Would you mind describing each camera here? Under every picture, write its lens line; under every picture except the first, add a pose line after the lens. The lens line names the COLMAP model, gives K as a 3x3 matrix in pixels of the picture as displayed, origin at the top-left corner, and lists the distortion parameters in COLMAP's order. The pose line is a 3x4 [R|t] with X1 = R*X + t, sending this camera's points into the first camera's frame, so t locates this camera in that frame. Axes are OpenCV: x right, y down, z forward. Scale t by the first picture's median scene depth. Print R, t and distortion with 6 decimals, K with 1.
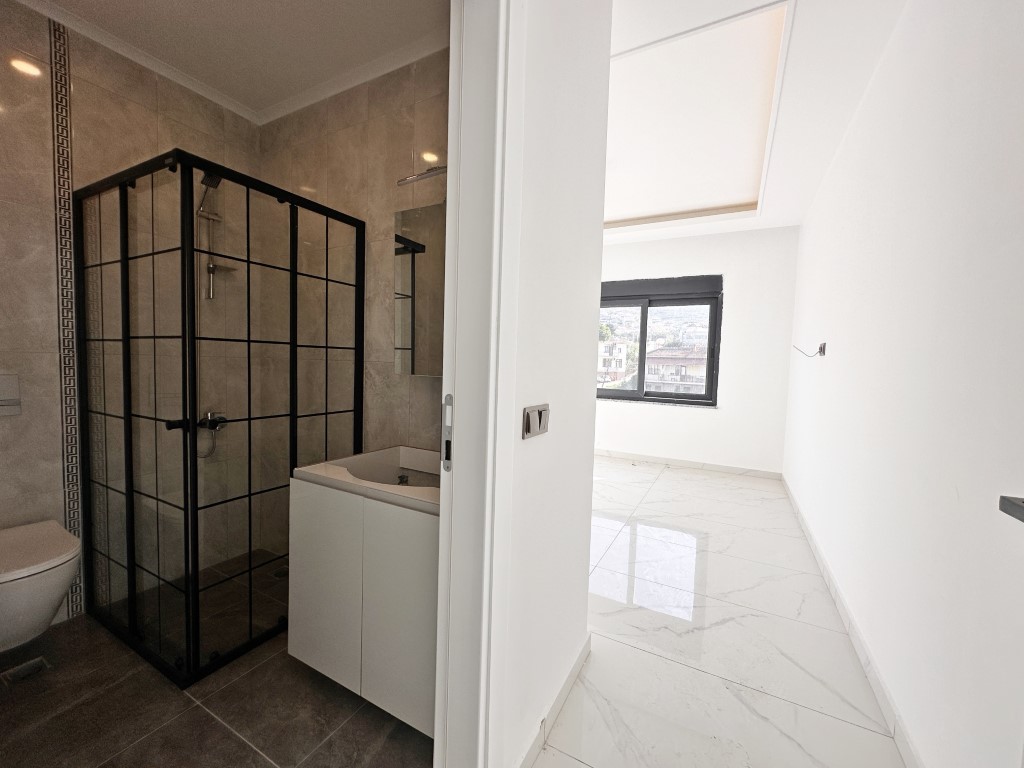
lens RADIAL K [[408.2, 0, 511.0], [0, 408.2, 384.6], [0, 0, 1]] dist [0.001105, -0.000012]
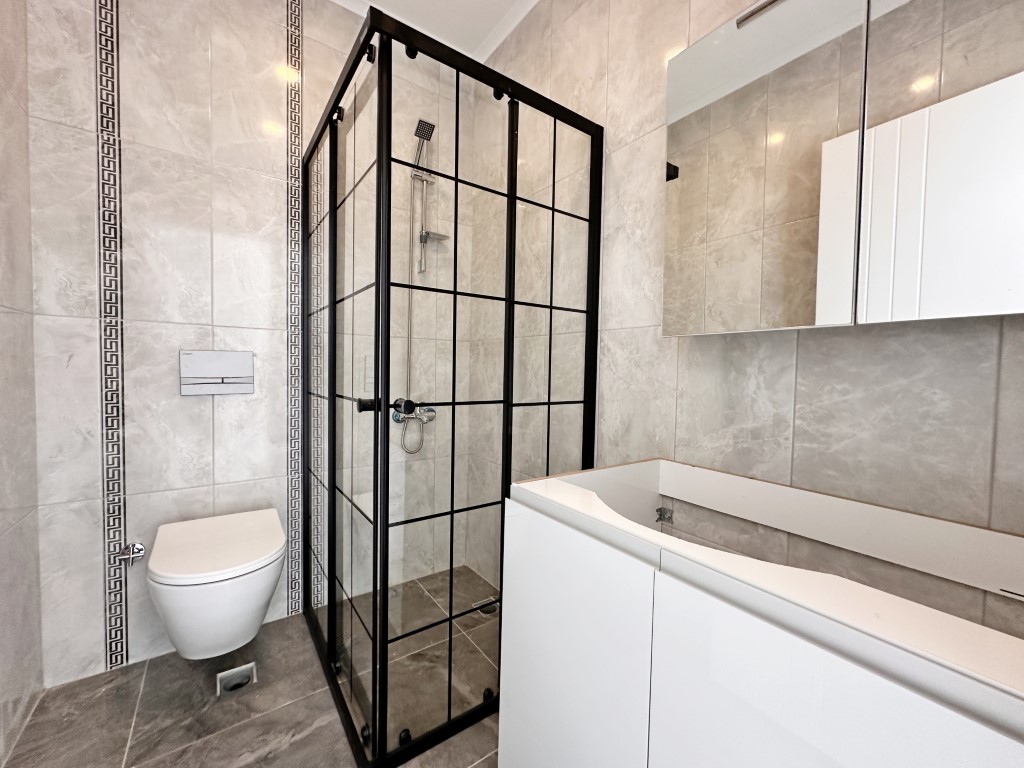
lens RADIAL K [[408.2, 0, 511.0], [0, 408.2, 384.6], [0, 0, 1]] dist [0.001105, -0.000012]
pose [[0.898686, 0.004461, -0.438570, -0.205791], [-0.016602, 0.999578, -0.023854, 0.056314], [0.438279, 0.028719, 0.898380, 0.347832]]
